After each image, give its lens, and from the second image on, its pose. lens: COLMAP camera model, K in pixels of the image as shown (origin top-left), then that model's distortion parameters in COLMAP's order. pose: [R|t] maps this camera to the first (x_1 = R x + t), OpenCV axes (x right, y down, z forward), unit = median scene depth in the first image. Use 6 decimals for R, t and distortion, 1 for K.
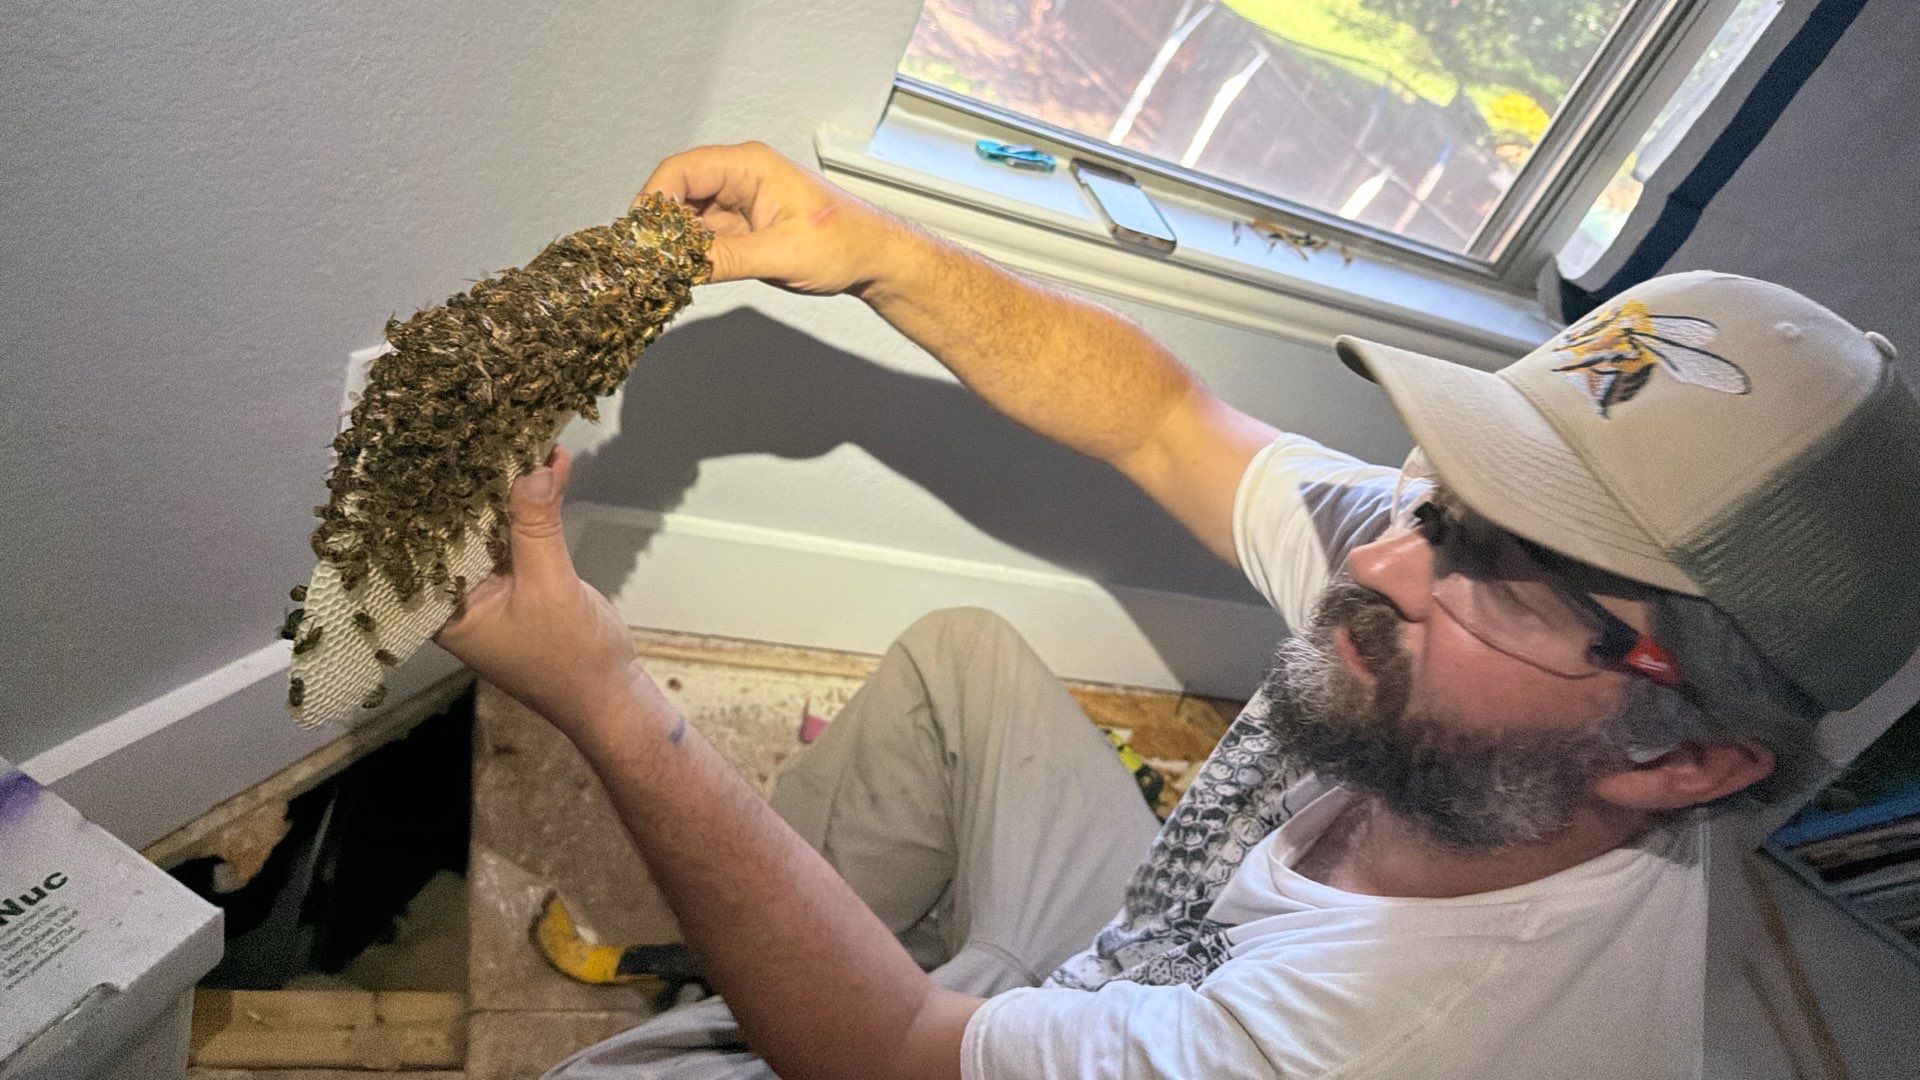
lens RADIAL K [[1386.4, 0, 970.2], [0, 1386.4, 537.9], [0, 0, 1]] dist [-0.030898, -0.013190]
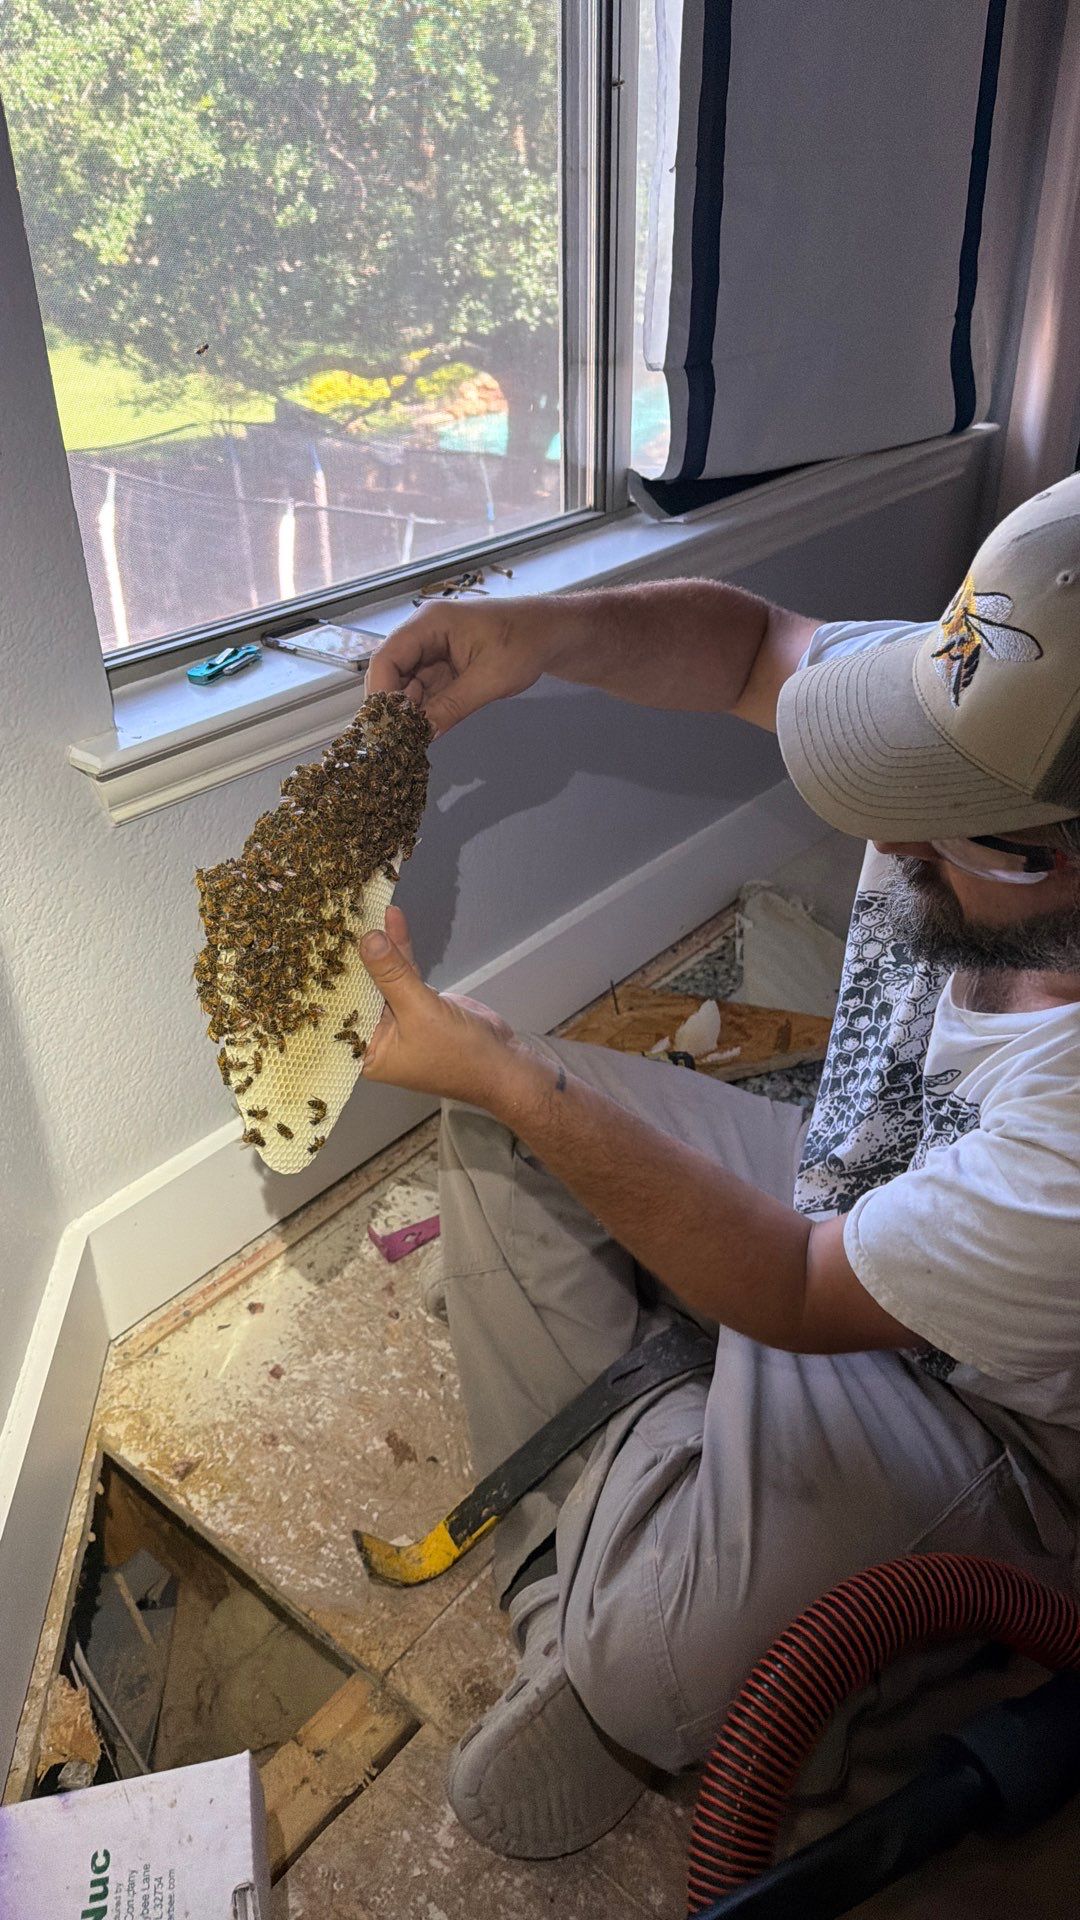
lens RADIAL K [[1386.4, 0, 543.3], [0, 1386.4, 966.7], [0, 0, 1]] dist [-0.030898, -0.013190]
pose [[0.739855, -0.616075, 0.270306, -0.203122], [0.604389, 0.785136, 0.135189, -0.103307], [-0.295513, 0.063350, 0.953236, -0.001674]]
